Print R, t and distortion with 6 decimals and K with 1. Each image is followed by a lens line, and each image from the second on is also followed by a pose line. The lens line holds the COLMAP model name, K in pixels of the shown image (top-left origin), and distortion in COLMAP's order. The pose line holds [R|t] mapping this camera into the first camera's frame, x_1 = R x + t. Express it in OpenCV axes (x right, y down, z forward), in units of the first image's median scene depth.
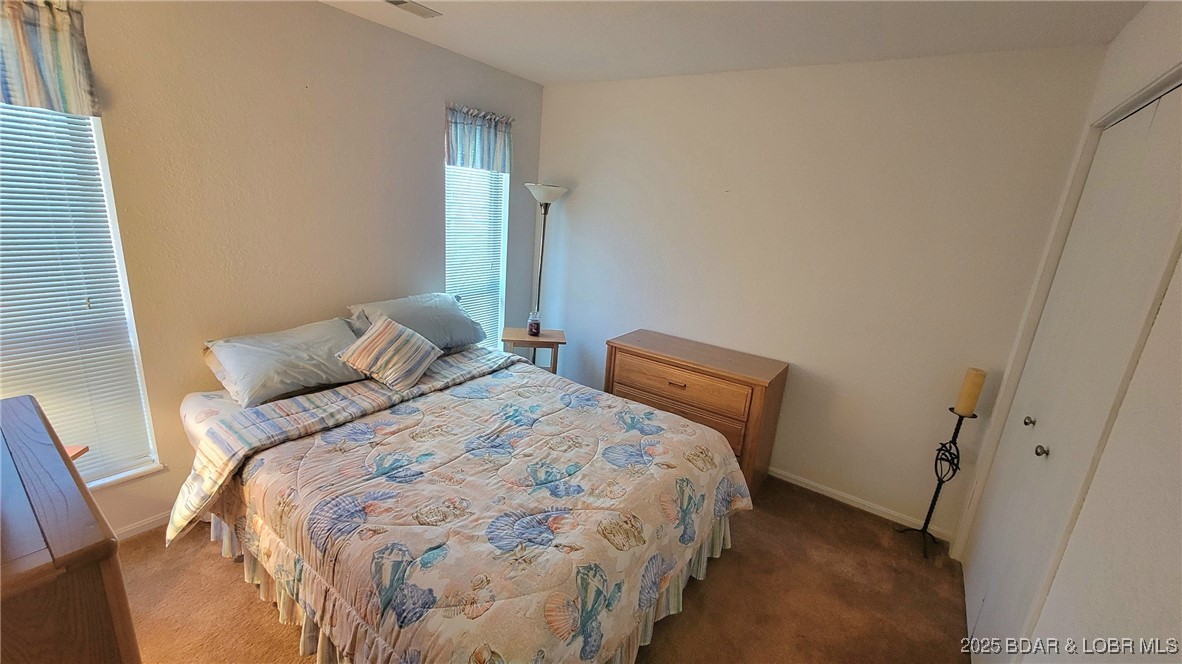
lens RADIAL K [[480.9, 0, 588.3], [0, 480.9, 330.7], [0, 0, 1]] dist [-0.000532, 0.000093]
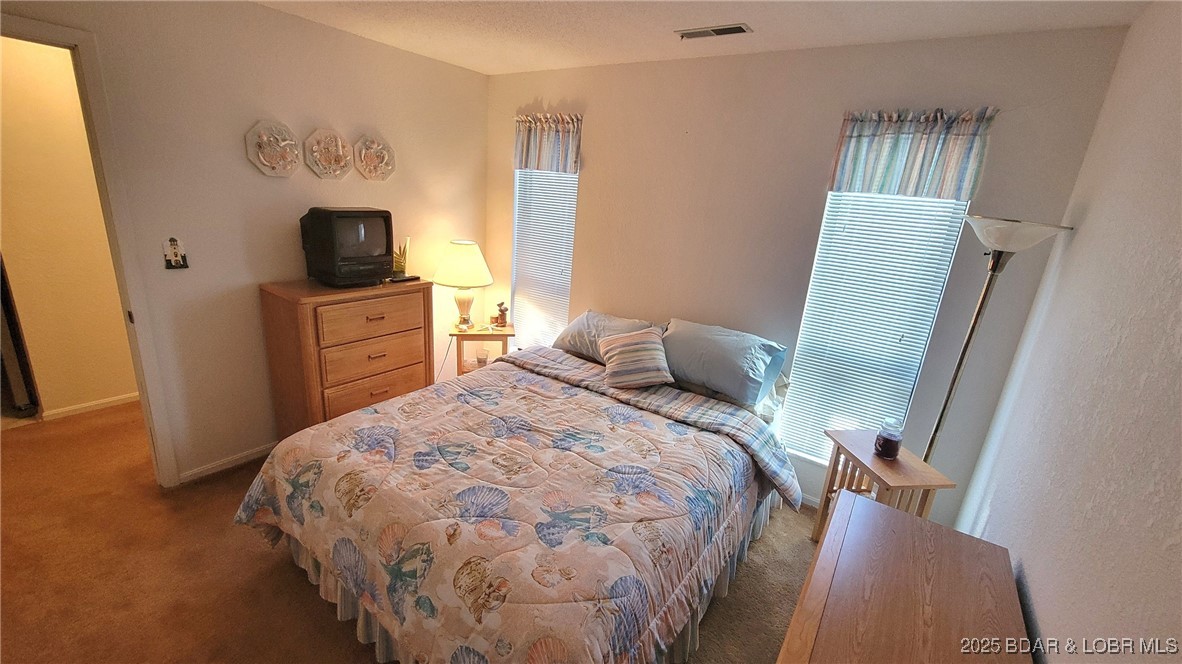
lens RADIAL K [[480.9, 0, 588.3], [0, 480.9, 330.7], [0, 0, 1]] dist [-0.000532, 0.000093]
pose [[0.007984, 0.208273, -0.978038, 0.709621], [-0.336578, 0.921561, 0.193498, -0.204034], [0.941622, 0.327641, 0.077457, 0.859868]]
